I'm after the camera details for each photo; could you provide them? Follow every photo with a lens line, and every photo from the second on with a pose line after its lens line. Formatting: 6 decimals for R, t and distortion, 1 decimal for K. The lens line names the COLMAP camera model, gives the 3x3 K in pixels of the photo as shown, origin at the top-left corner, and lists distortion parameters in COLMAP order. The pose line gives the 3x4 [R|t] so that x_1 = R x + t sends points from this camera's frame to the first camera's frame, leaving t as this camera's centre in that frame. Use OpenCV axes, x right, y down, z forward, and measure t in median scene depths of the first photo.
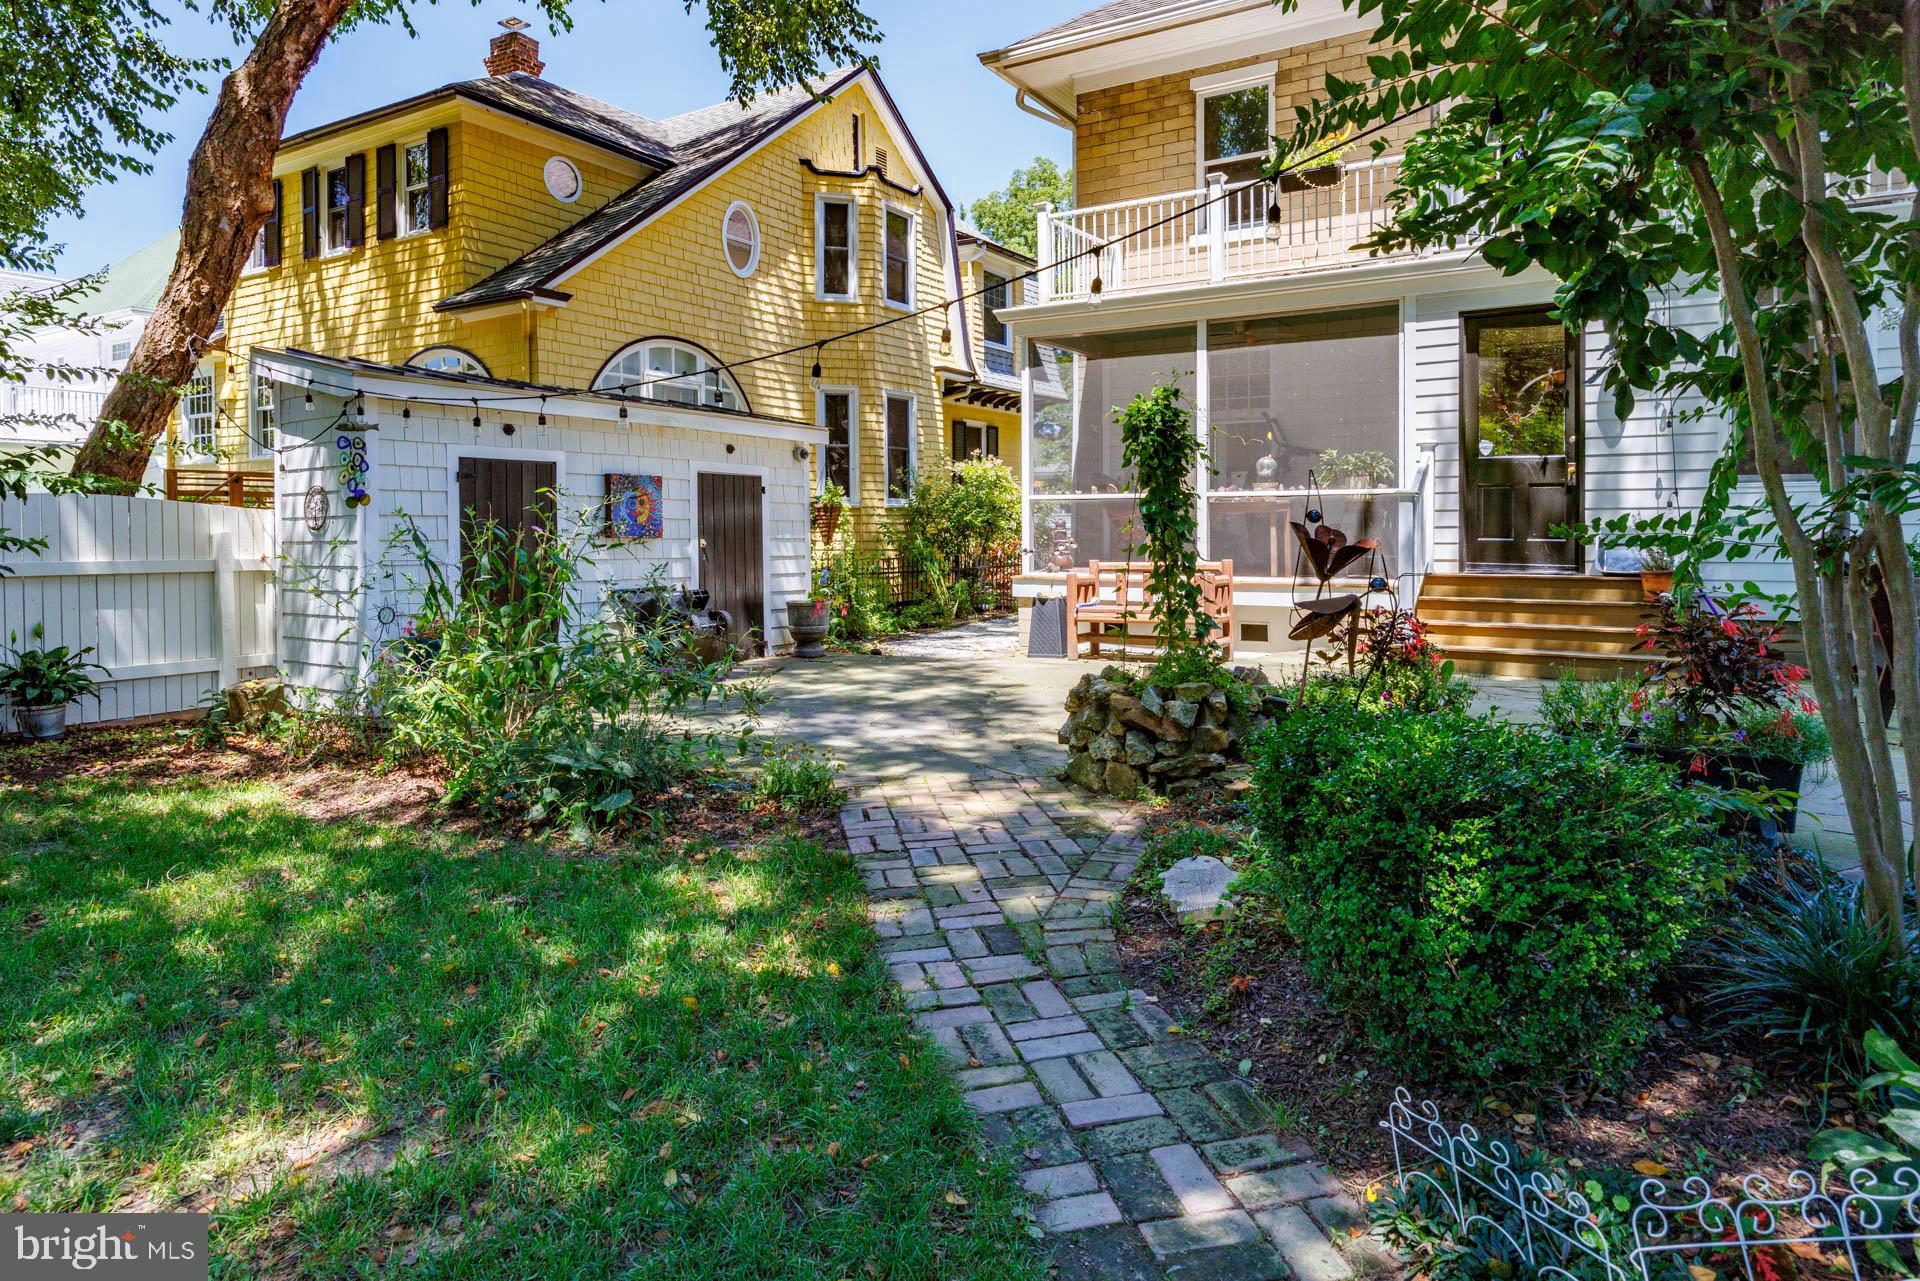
lens RADIAL K [[1116.7, 0, 979.8], [0, 1116.7, 557.8], [0, 0, 1]] dist [0.002634, -0.000080]
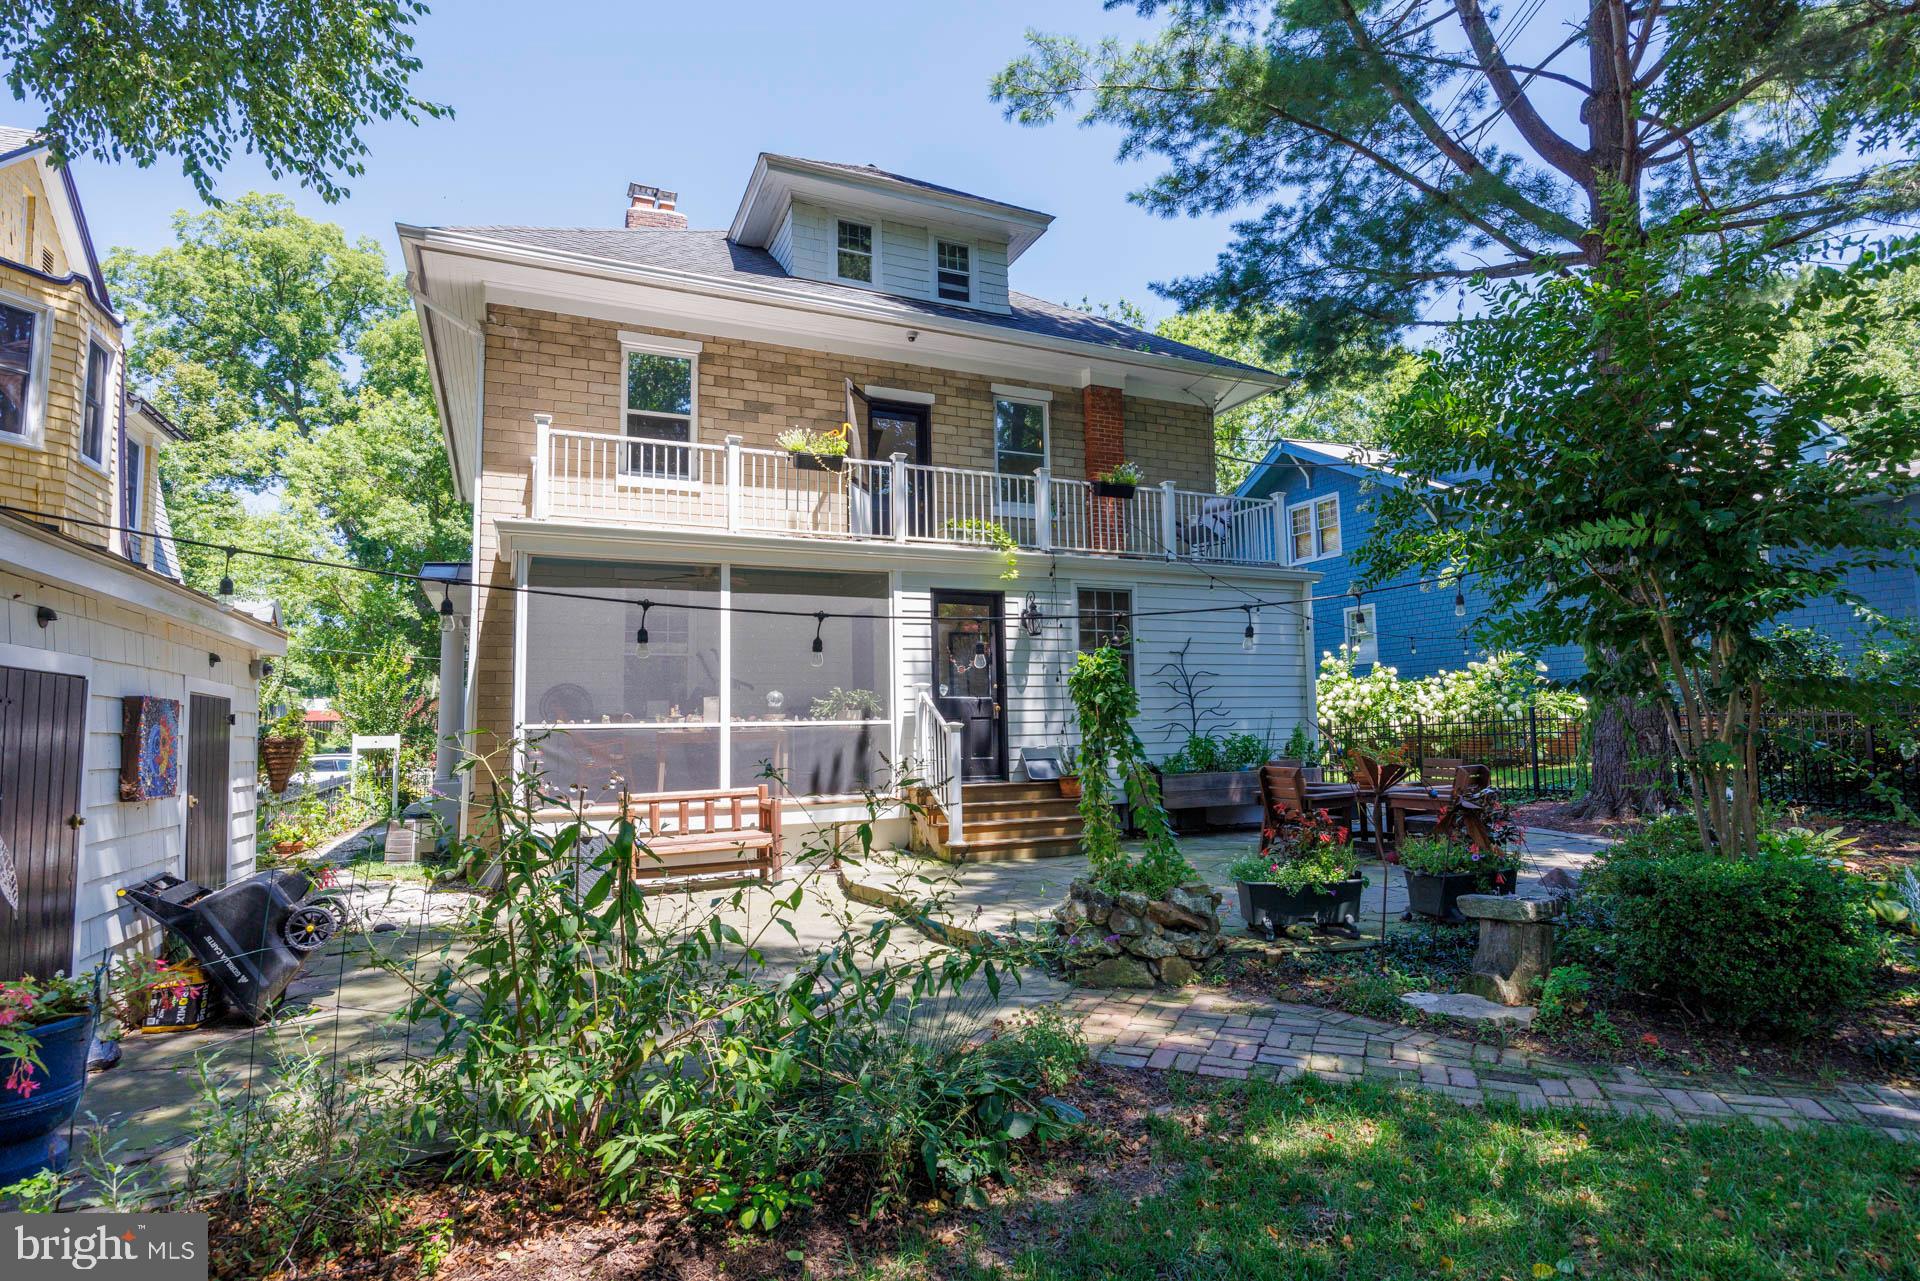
lens RADIAL K [[993.2, 0, 959.8], [0, 993.2, 639.9], [0, 0, 1]] dist [-0.001584, 0.000276]
pose [[0.563434, 0.068223, 0.823339, -0.497228], [0.040484, 0.993107, -0.109994, -0.025714], [-0.825169, 0.095306, 0.556788, 0.303650]]
